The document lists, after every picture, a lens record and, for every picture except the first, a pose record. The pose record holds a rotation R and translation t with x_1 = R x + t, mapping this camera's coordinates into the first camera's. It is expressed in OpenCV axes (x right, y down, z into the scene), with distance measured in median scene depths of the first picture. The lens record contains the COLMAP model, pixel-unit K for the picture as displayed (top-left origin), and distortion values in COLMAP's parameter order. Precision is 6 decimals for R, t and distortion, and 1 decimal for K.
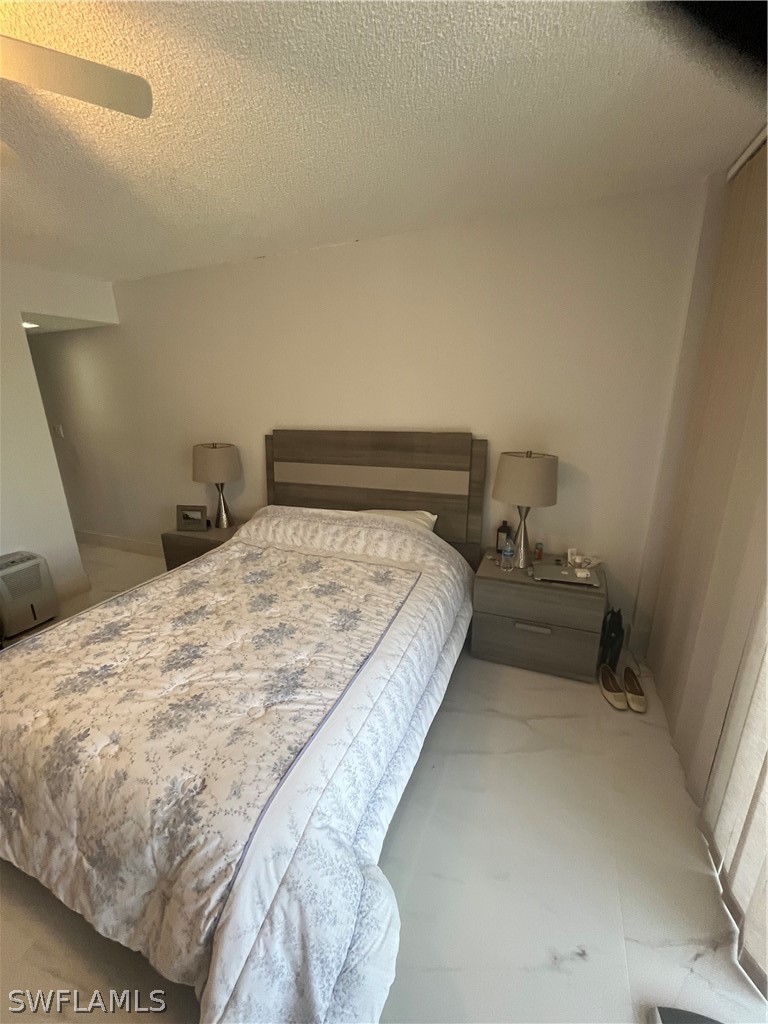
lens RADIAL K [[417.4, 0, 381.6], [0, 417.4, 513.0], [0, 0, 1]] dist [-0.001256, -0.000419]
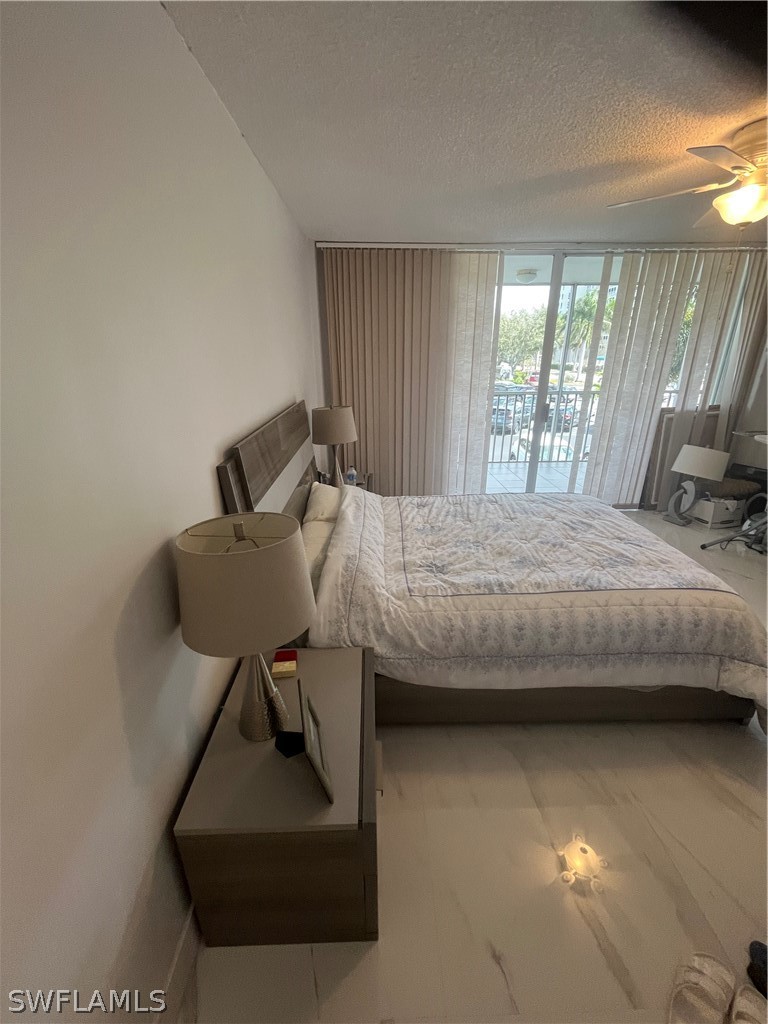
lens RADIAL K [[423.2, 0, 384.0], [0, 423.2, 512.0], [0, 0, 1]] dist [-0.002736, 0.000496]
pose [[-0.411777, -0.314660, 0.855236, -1.024348], [0.272754, 0.852915, 0.445131, -0.421535], [-0.869508, 0.416564, -0.265386, 1.369083]]
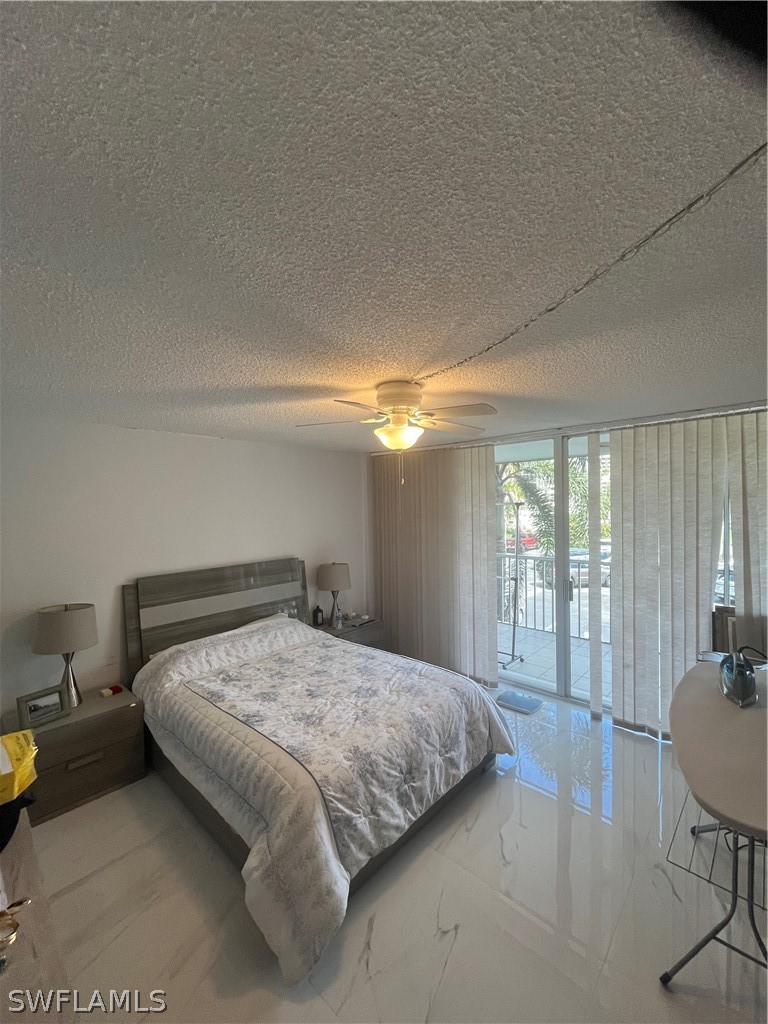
lens RADIAL K [[417.4, 0, 381.6], [0, 417.4, 513.0], [0, 0, 1]] dist [-0.001256, -0.000419]
pose [[0.341931, -0.000988, 0.939725, -1.359054], [0.279771, 0.954761, -0.100794, -0.109258], [-0.897113, 0.297372, 0.326739, 0.110078]]
